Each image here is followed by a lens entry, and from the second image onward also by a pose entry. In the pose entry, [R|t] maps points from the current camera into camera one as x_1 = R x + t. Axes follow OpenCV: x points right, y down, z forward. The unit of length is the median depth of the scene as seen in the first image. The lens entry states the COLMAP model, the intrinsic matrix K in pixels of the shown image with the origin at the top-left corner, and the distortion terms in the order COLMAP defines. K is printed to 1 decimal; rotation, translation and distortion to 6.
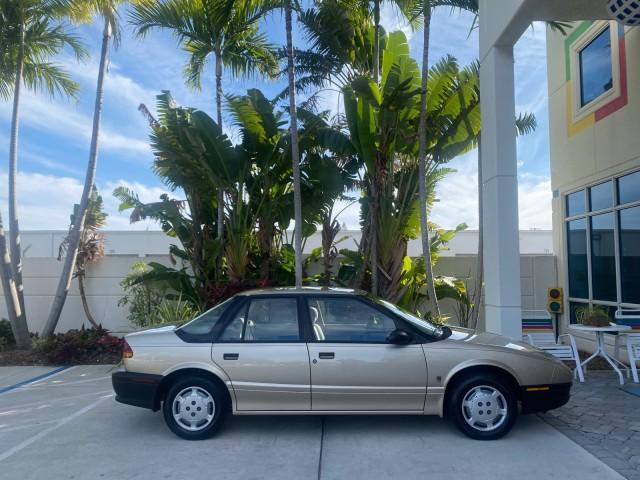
lens RADIAL K [[490.6, 0, 319.2], [0, 490.6, 237.2], [0, 0, 1]] dist [0.034716, -0.038530]
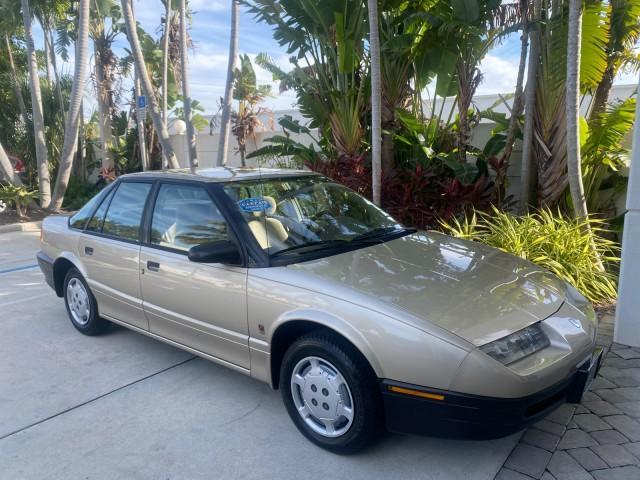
lens RADIAL K [[490.6, 0, 318.6], [0, 490.6, 236.4], [0, 0, 1]] dist [0.034716, -0.038530]
pose [[0.799771, 0.100447, -0.591842, 0.295894], [0.050766, 0.971053, 0.233408, 0.022155], [0.598155, -0.216718, 0.771520, 0.287130]]
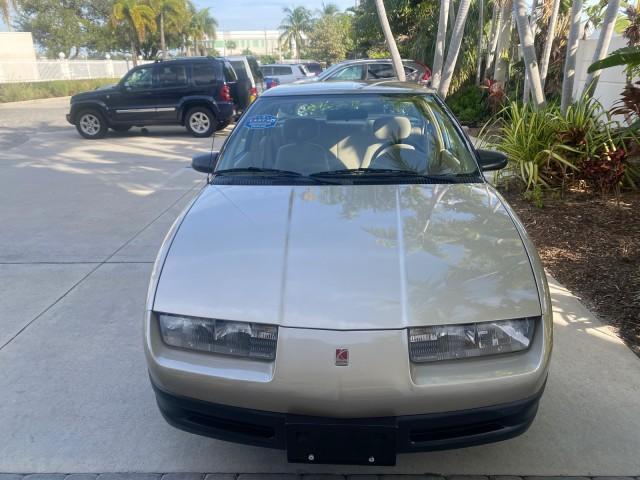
lens RADIAL K [[490.6, 0, 318.4], [0, 490.6, 239.3], [0, 0, 1]] dist [0.034716, -0.038530]
pose [[-0.002354, 0.336435, -0.941704, 0.388364], [0.087467, 0.938167, 0.334952, 0.043260], [0.996165, -0.081579, -0.031635, 0.549165]]
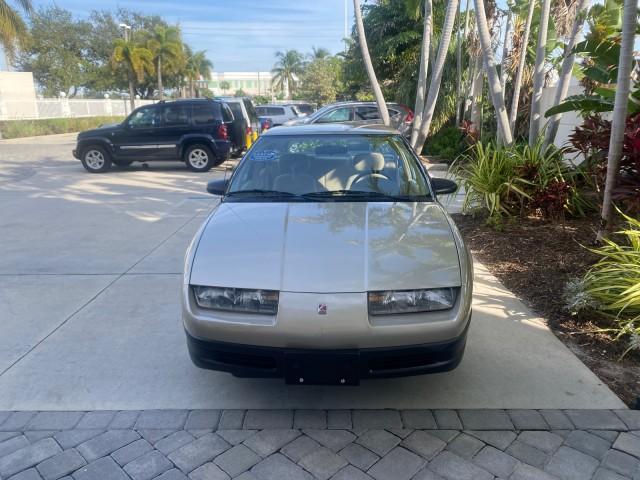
lens RADIAL K [[490.6, 0, 317.9], [0, 490.6, 239.8], [0, 0, 1]] dist [0.034716, -0.038530]
pose [[0.013390, 0.267094, -0.963578, 0.466012], [0.078903, 0.960377, 0.267303, 0.038130], [0.996792, -0.079608, -0.008215, 0.550814]]
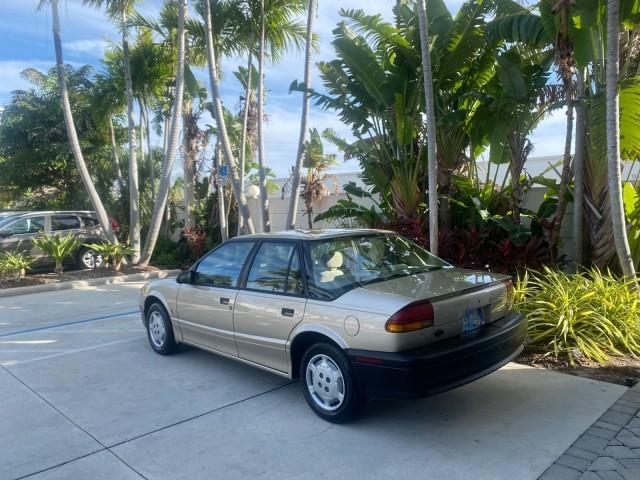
lens RADIAL K [[490.6, 0, 318.2], [0, 490.6, 238.4], [0, 0, 1]] dist [0.034716, -0.038530]
pose [[0.720506, 0.035281, -0.692550, 0.339293], [0.061044, 0.991601, 0.114024, 0.011316], [0.690756, -0.124431, 0.712301, 0.225547]]
